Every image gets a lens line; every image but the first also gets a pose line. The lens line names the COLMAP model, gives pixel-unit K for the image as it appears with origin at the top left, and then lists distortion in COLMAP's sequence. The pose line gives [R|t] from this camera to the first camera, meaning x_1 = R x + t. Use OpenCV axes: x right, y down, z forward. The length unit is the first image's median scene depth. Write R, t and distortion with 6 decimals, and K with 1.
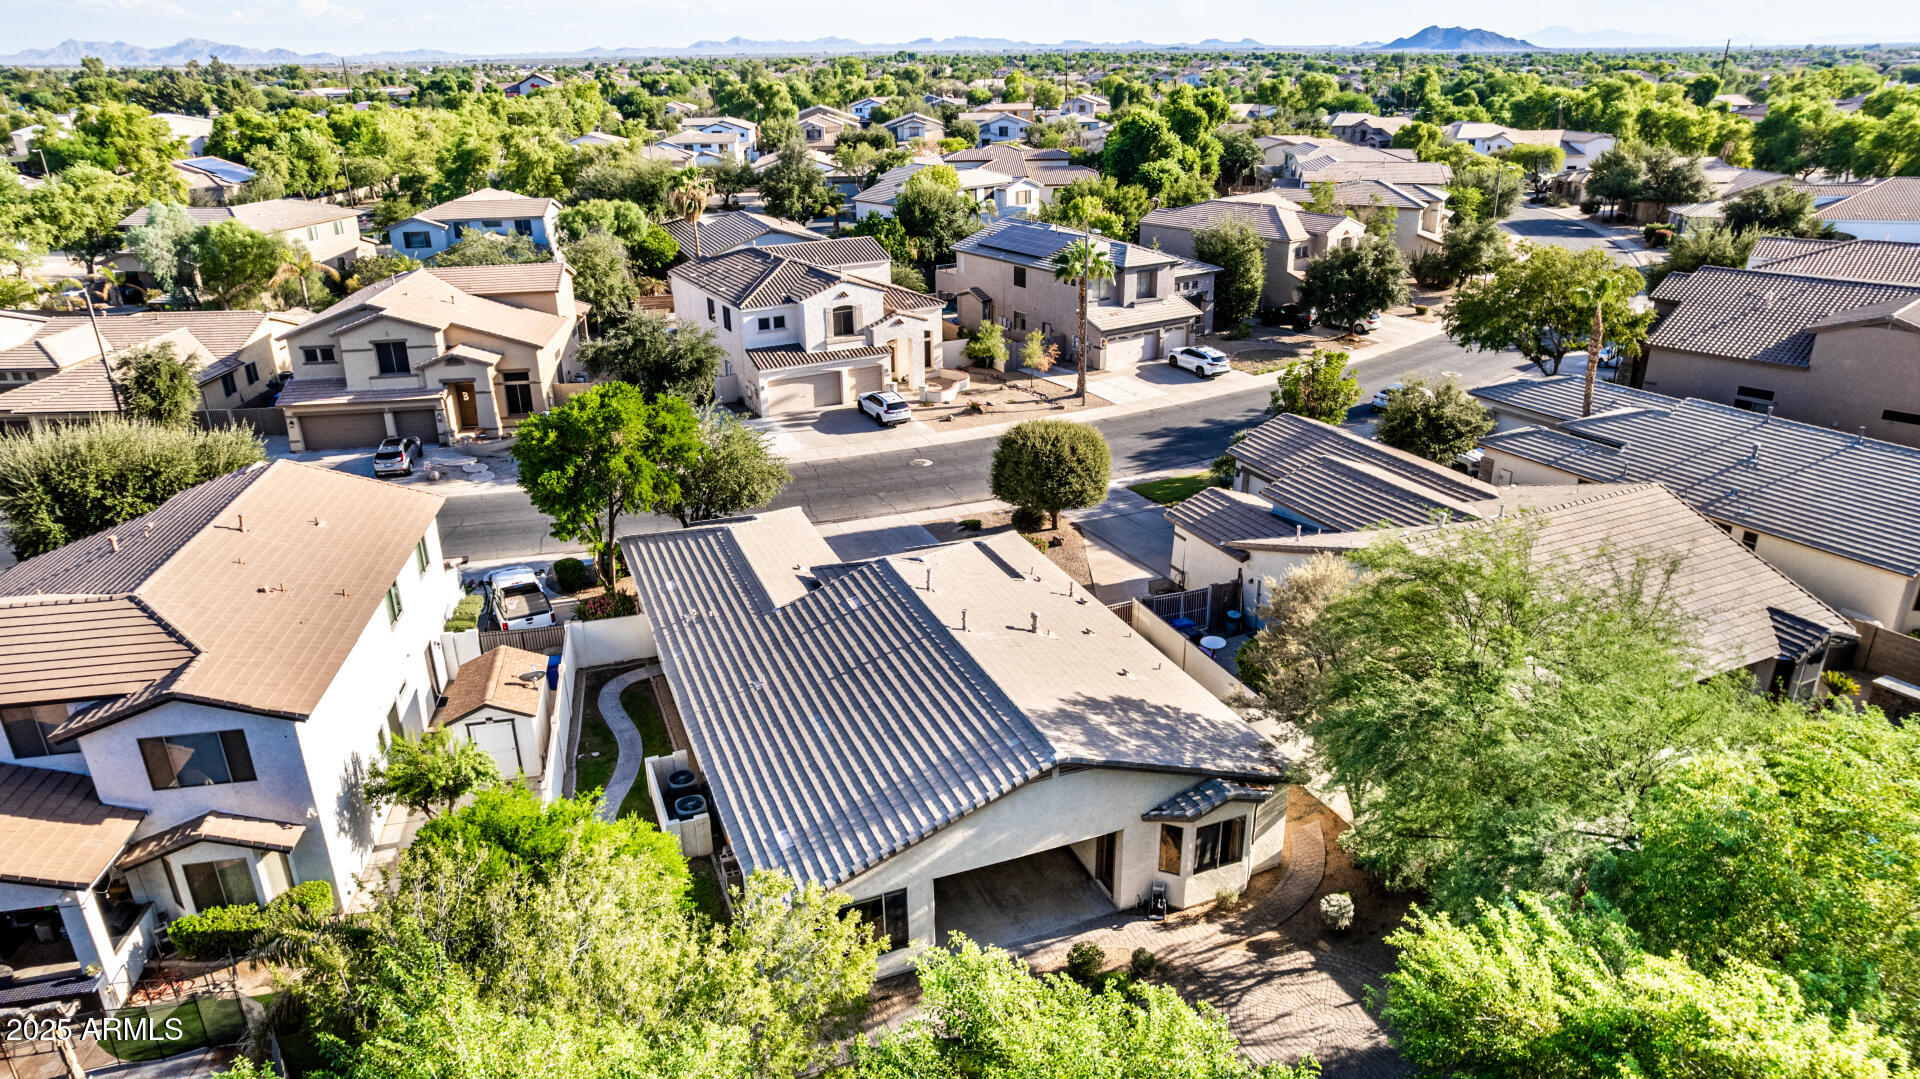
lens RADIAL K [[1226.2, 0, 965.7], [0, 1226.2, 544.4], [0, 0, 1]] dist [-0.061813, 0.053517]
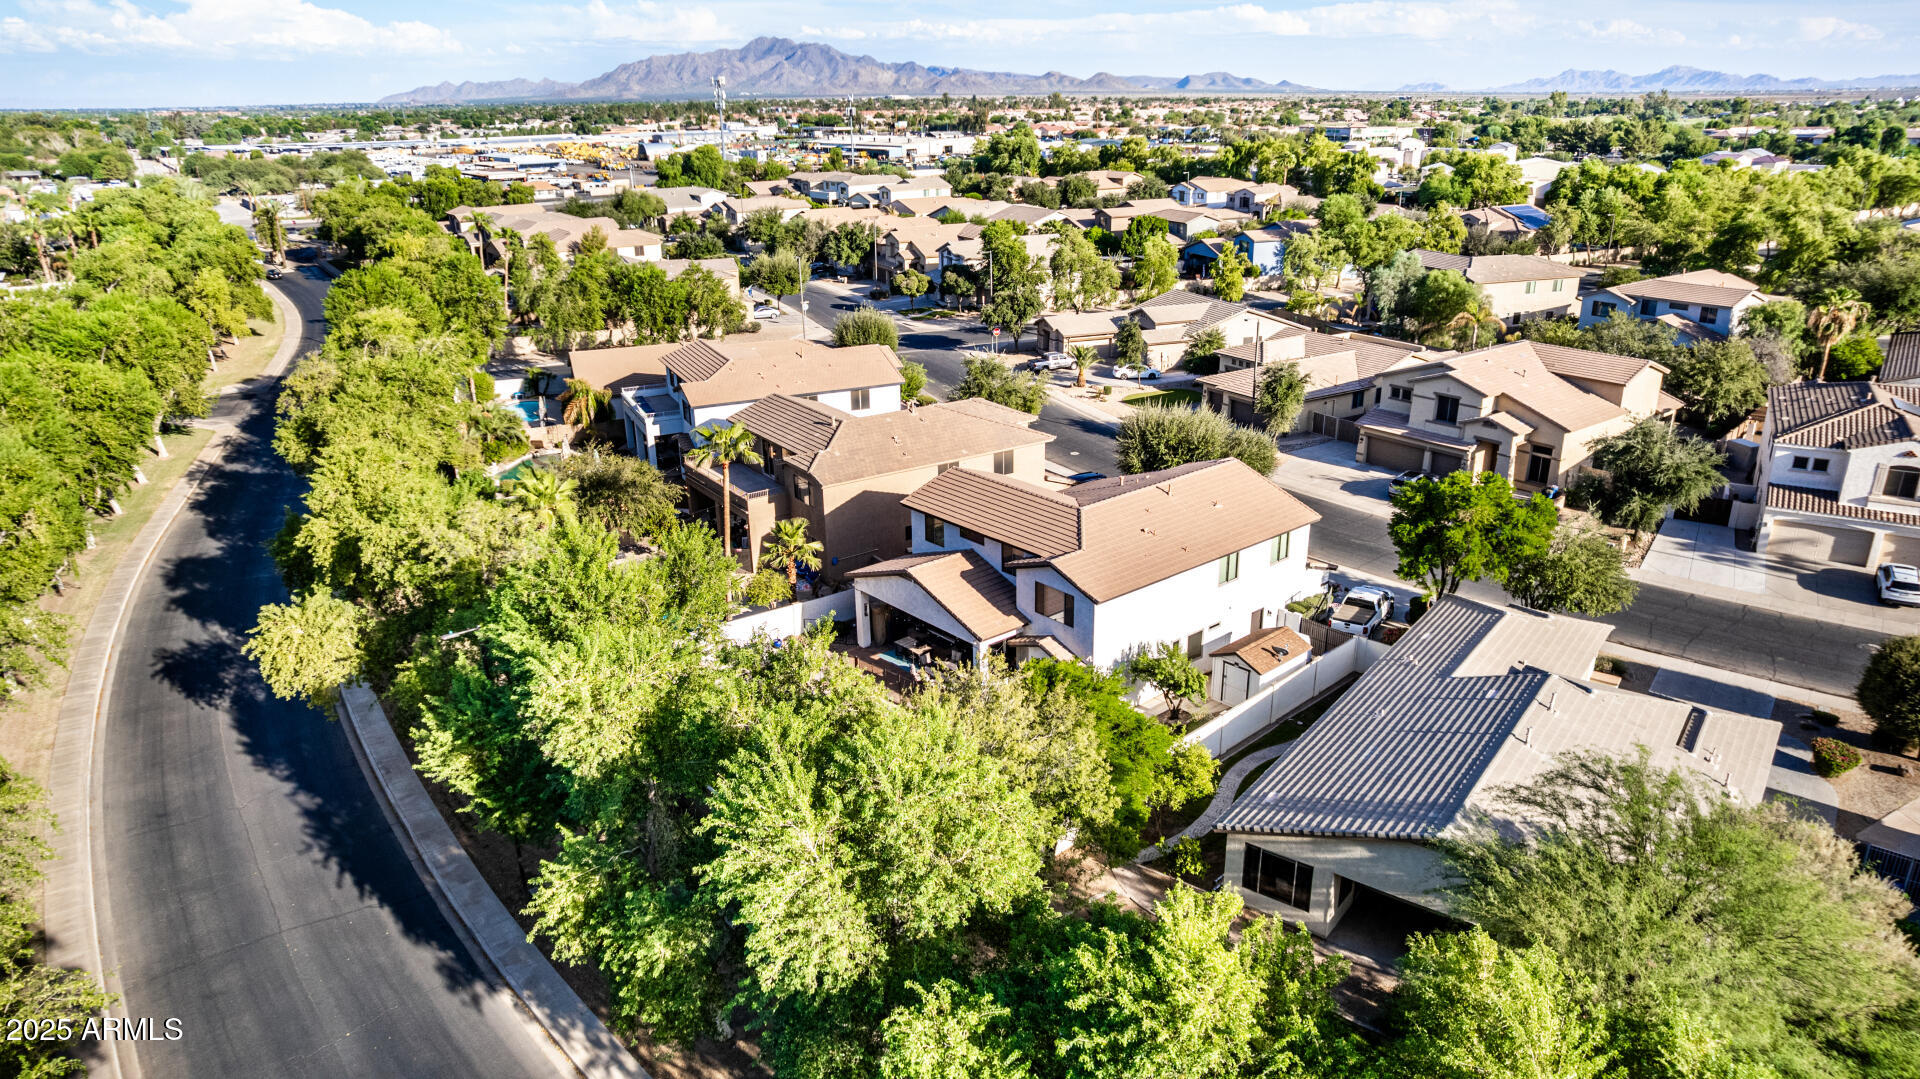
lens RADIAL K [[1226.2, 0, 969.3], [0, 1226.2, 534.0], [0, 0, 1]] dist [-0.061813, 0.053517]
pose [[0.508266, 0.298928, -0.807655, 0.563834], [-0.319890, 0.936260, 0.145217, -0.108704], [0.799585, 0.184552, 0.571493, -0.117248]]
